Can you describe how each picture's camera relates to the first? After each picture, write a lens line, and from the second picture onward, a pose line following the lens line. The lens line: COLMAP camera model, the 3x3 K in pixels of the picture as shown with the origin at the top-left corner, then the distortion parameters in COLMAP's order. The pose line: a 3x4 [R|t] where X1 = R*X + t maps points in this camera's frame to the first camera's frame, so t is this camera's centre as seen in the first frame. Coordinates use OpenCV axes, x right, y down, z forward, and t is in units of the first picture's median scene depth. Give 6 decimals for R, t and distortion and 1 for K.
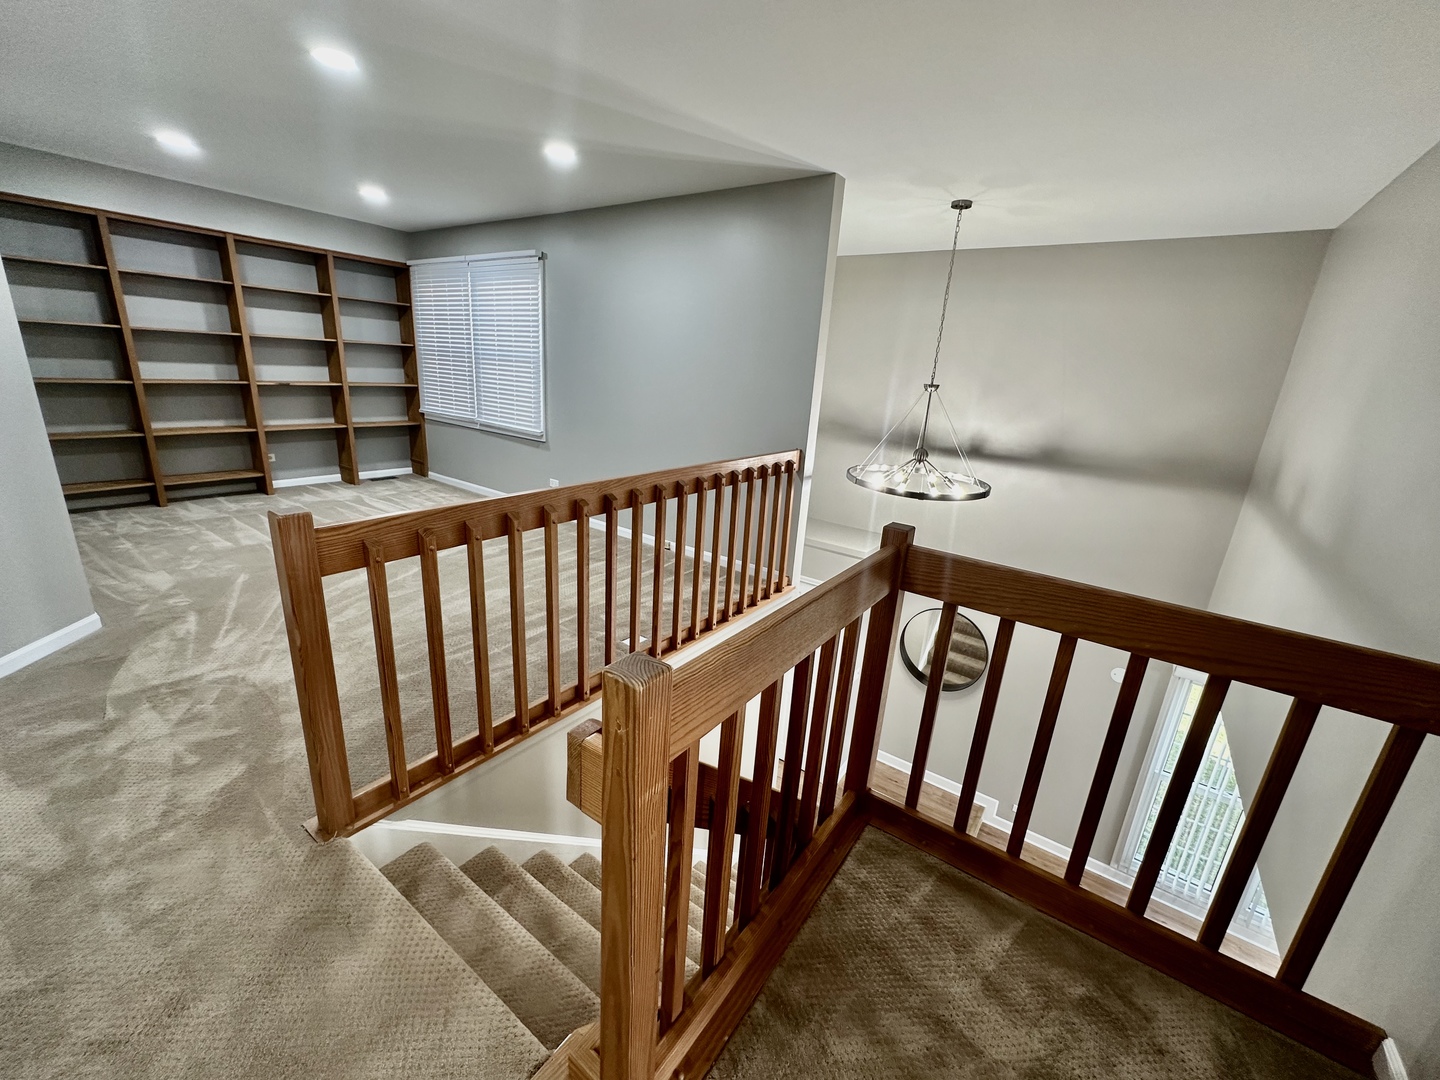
lens RADIAL K [[575.9, 0, 720.0], [0, 575.9, 540.0], [0, 0, 1]] dist [-0.001650, 0.000748]
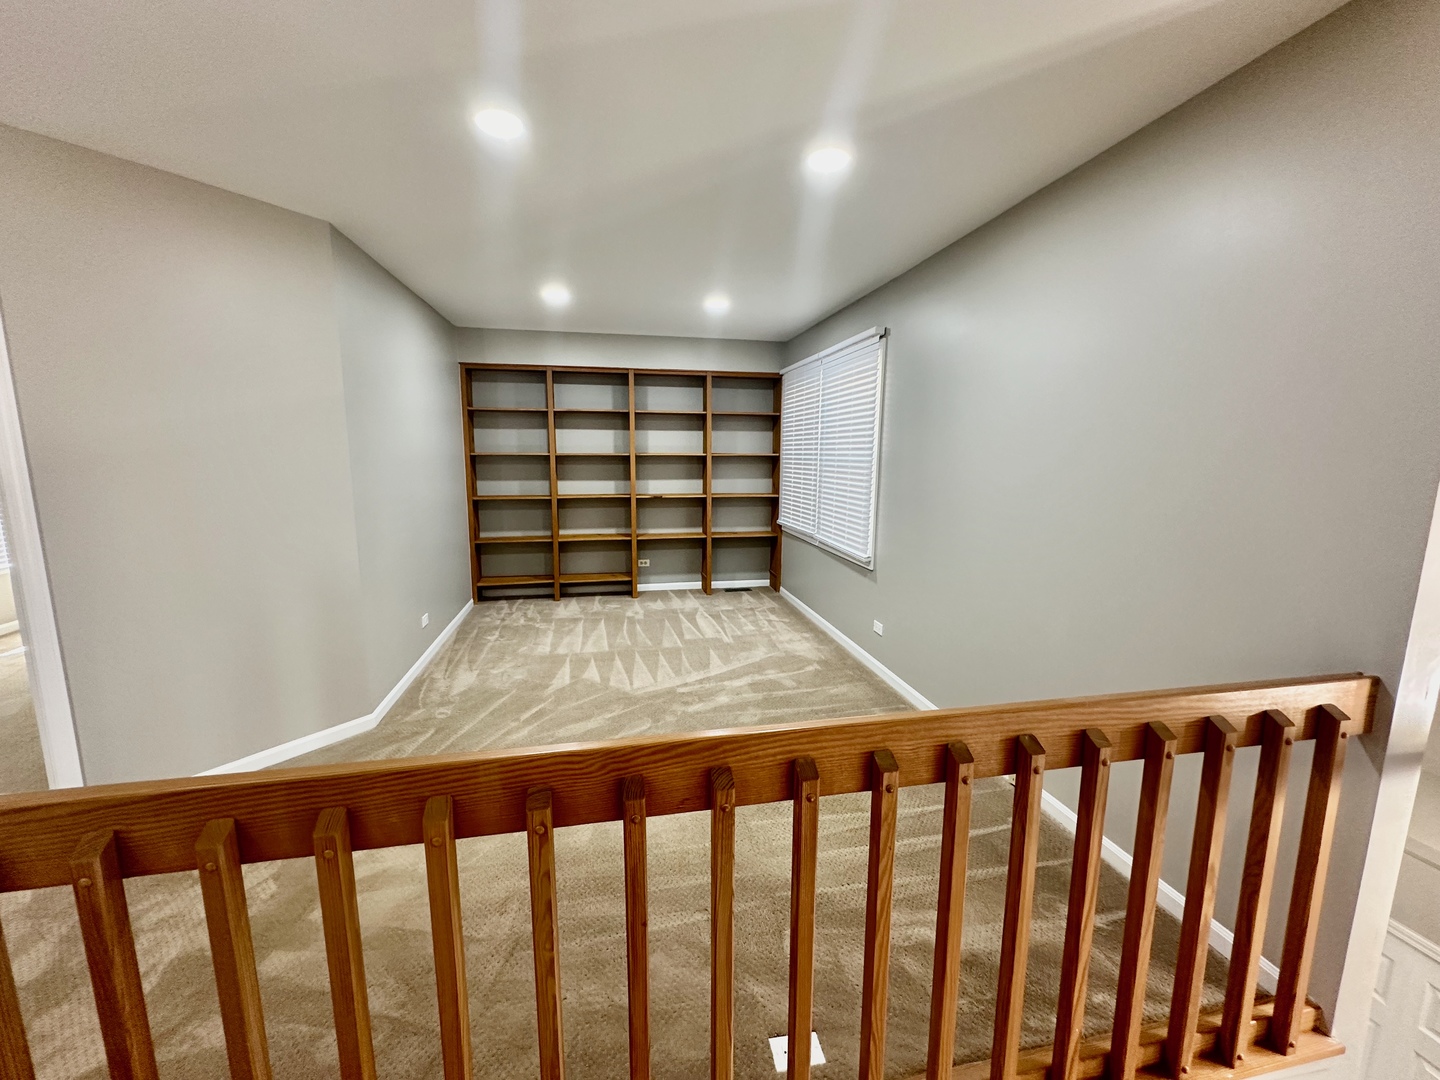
lens RADIAL K [[575.9, 0, 720.0], [0, 575.9, 540.0], [0, 0, 1]] dist [-0.001650, 0.000748]
pose [[0.727335, 0.045008, -0.684805, 0.060213], [-0.160027, 0.981463, -0.105460, -0.098255], [0.667364, 0.186292, 0.721055, 0.321603]]
